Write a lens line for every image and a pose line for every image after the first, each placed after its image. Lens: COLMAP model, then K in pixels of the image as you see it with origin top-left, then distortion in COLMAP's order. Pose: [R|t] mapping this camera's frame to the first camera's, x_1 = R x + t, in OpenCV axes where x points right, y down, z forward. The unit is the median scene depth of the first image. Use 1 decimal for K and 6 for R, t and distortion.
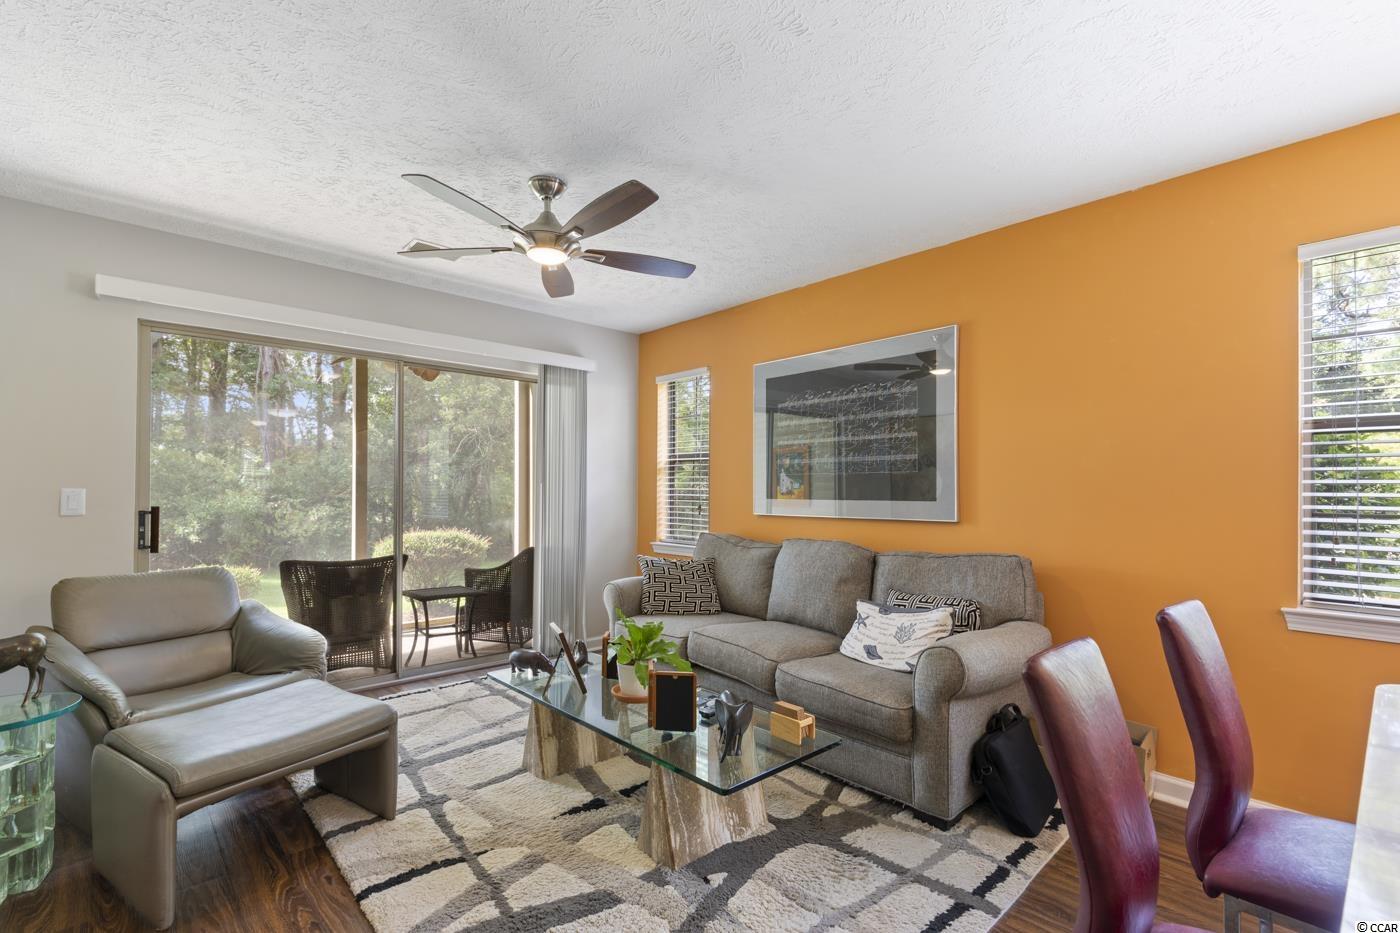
lens RADIAL K [[624.1, 0, 688.7], [0, 624.1, 484.9], [0, 0, 1]] dist [0.009240, -0.001372]
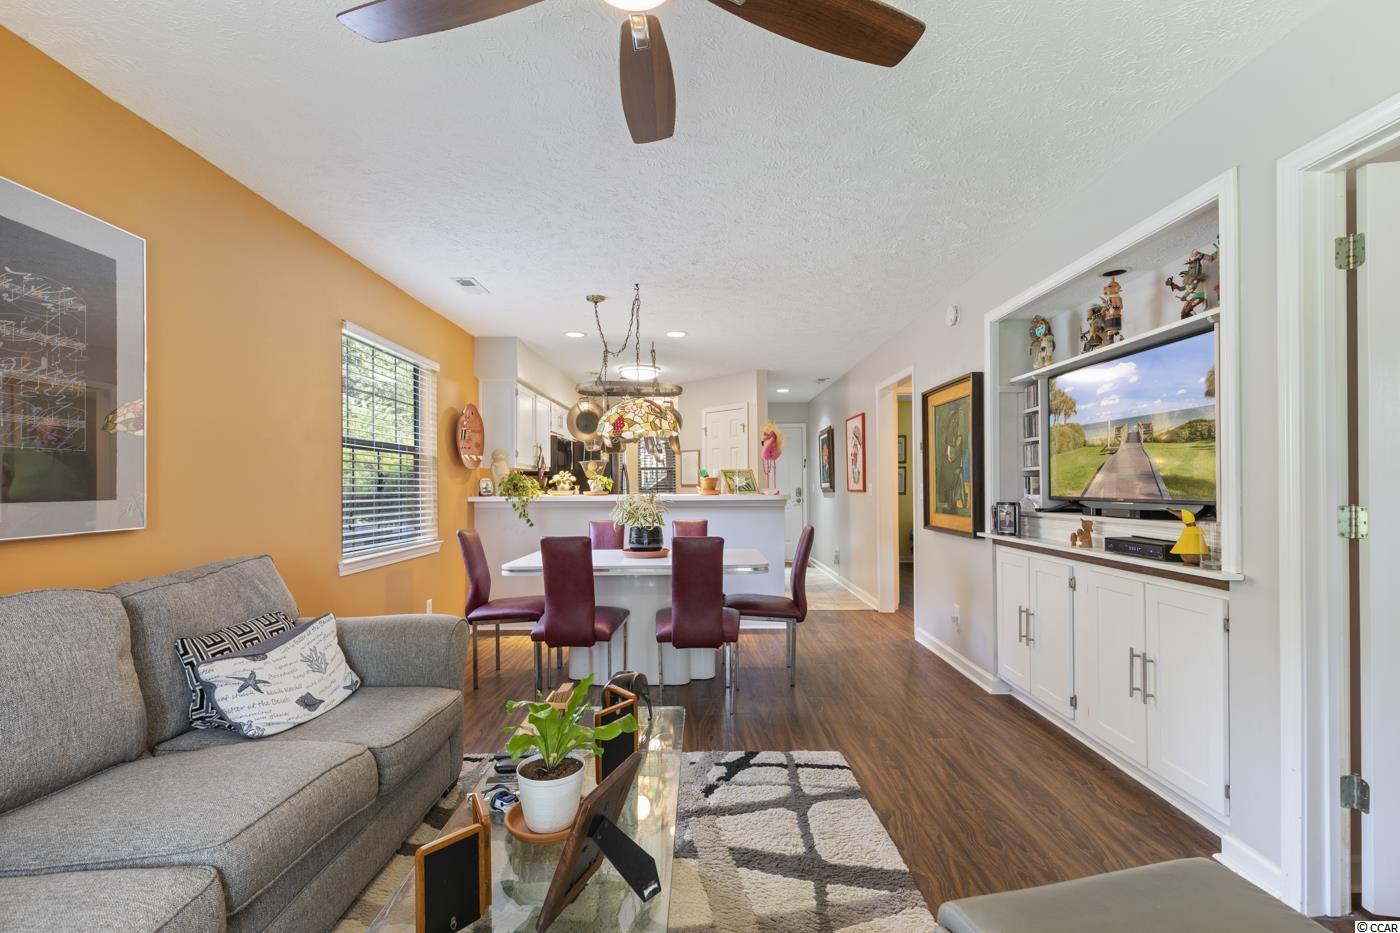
lens RADIAL K [[624.1, 0, 705.9], [0, 624.1, 479.8], [0, 0, 1]] dist [0.009240, -0.001372]
pose [[-0.744826, 0.003097, 0.667251, -0.510130], [-0.007370, 0.999890, -0.012869, 0.010663], [-0.667218, -0.014502, -0.744722, 1.152342]]
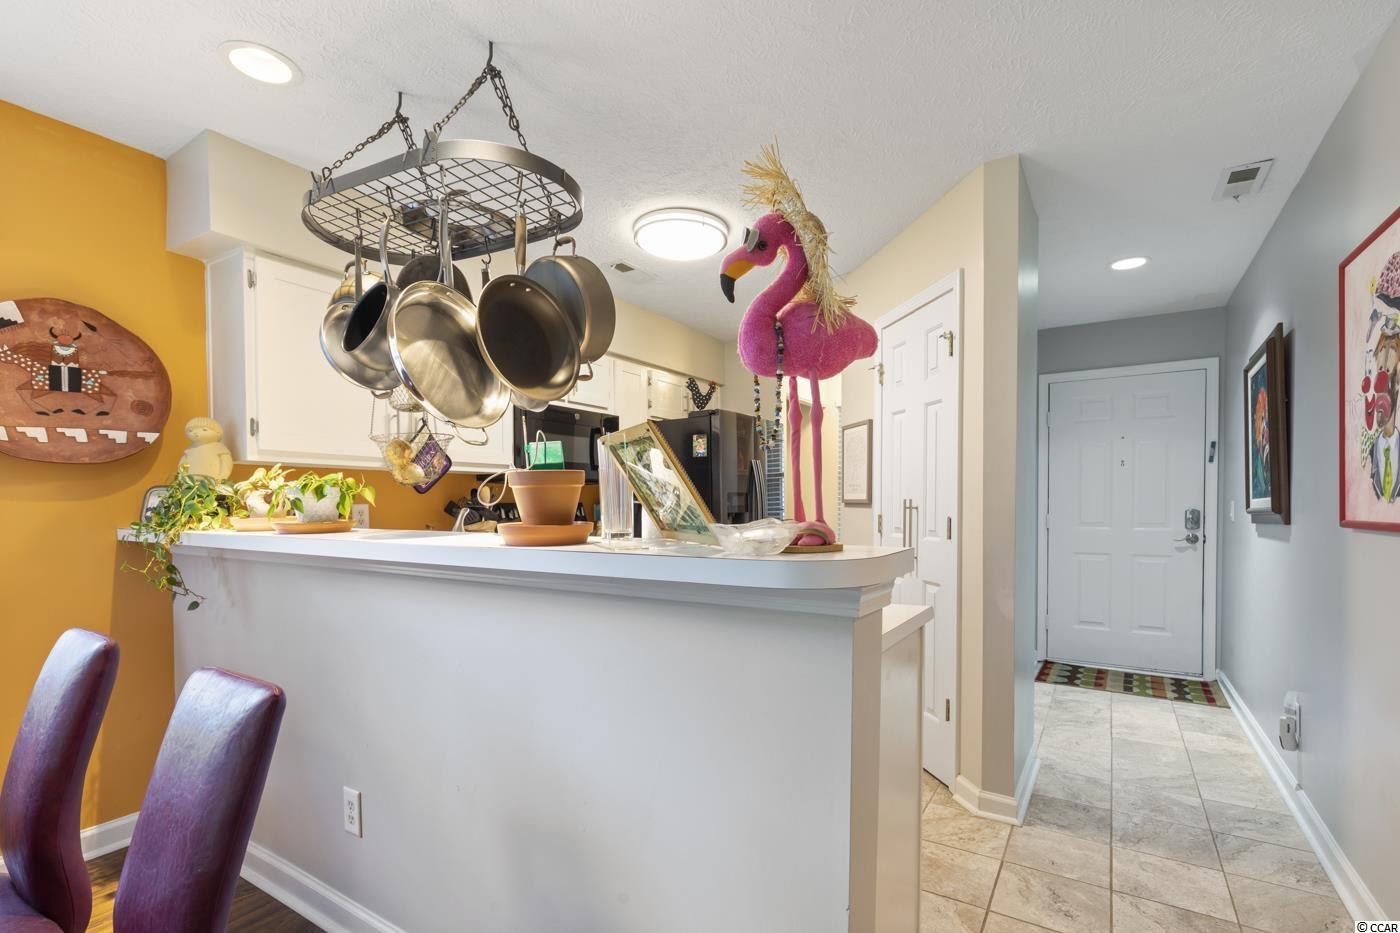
lens RADIAL K [[624.1, 0, 727.4], [0, 624.1, 512.2], [0, 0, 1]] dist [0.009240, -0.001372]
pose [[-0.275685, -0.020441, 0.961031, 0.222978], [-0.011294, 0.999774, 0.018025, -0.000622], [-0.961182, -0.005884, -0.275854, -0.181710]]
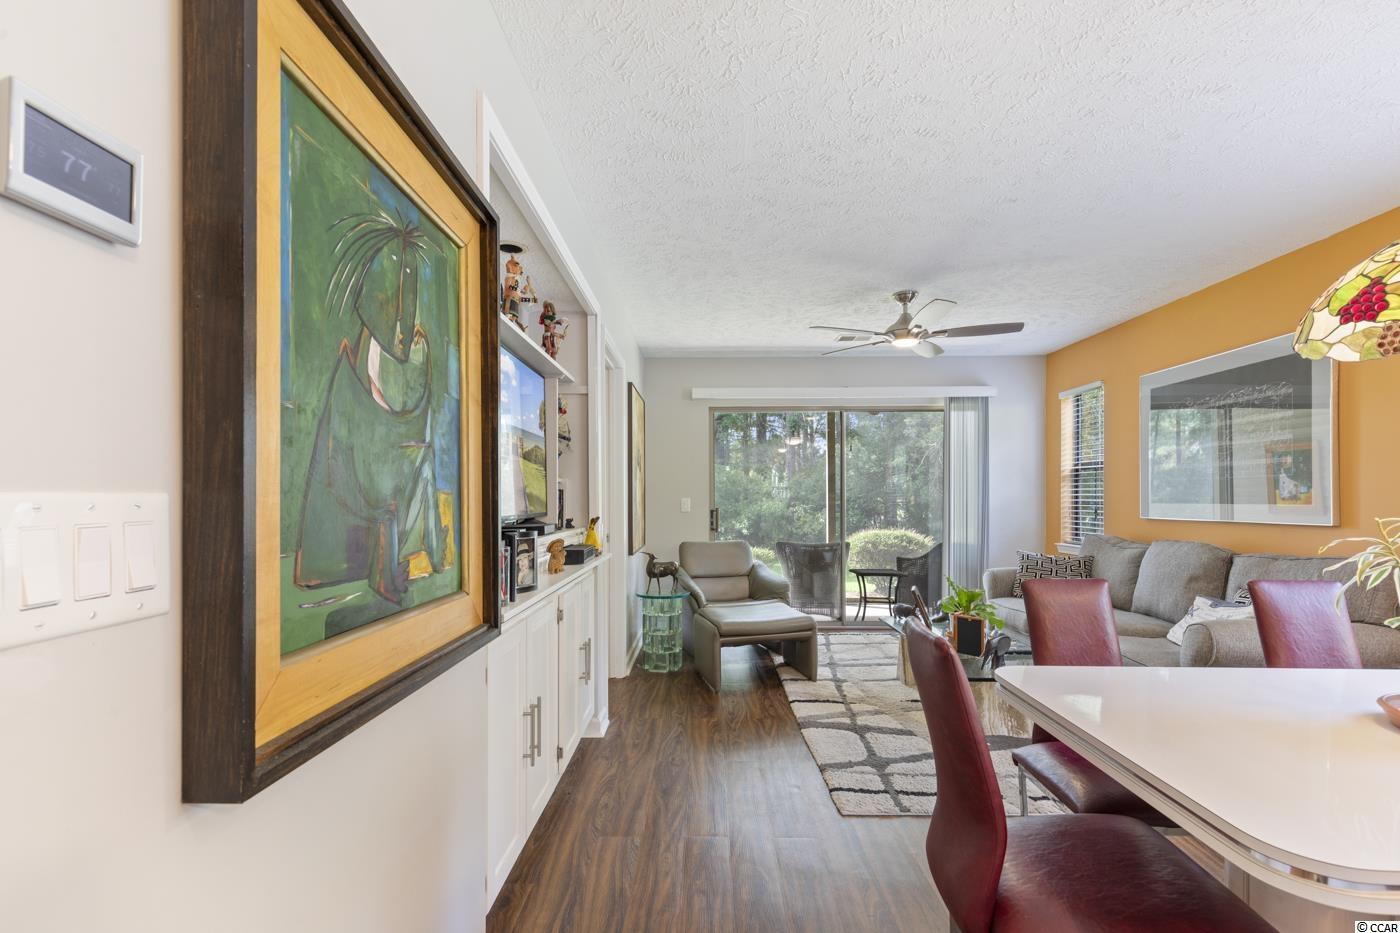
lens RADIAL K [[624.1, 0, 706.8], [0, 624.1, 501.7], [0, 0, 1]] dist [0.009240, -0.001372]
pose [[0.737656, -0.003045, -0.675170, 0.387500], [0.013450, 0.999858, 0.010185, -0.001204], [0.675043, -0.016594, 0.737591, -0.394736]]
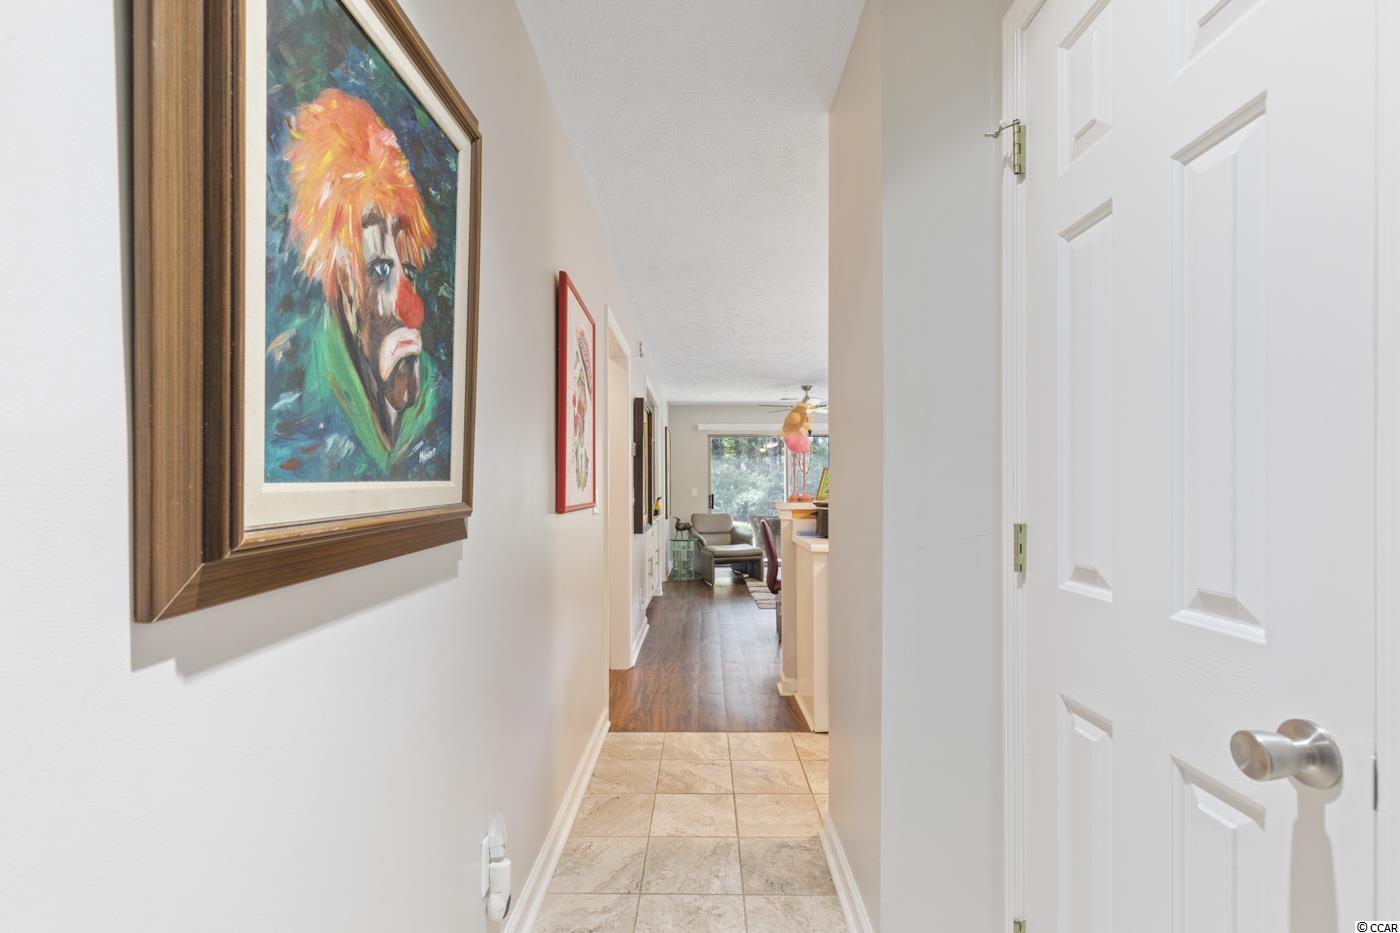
lens RADIAL K [[624.1, 0, 689.7], [0, 624.1, 486.5], [0, 0, 1]] dist [0.009240, -0.001372]
pose [[0.722977, -0.009964, -0.690800, 1.276502], [0.015781, 0.999873, 0.002094, -0.010534], [0.690692, -0.012416, 0.723043, -1.393599]]
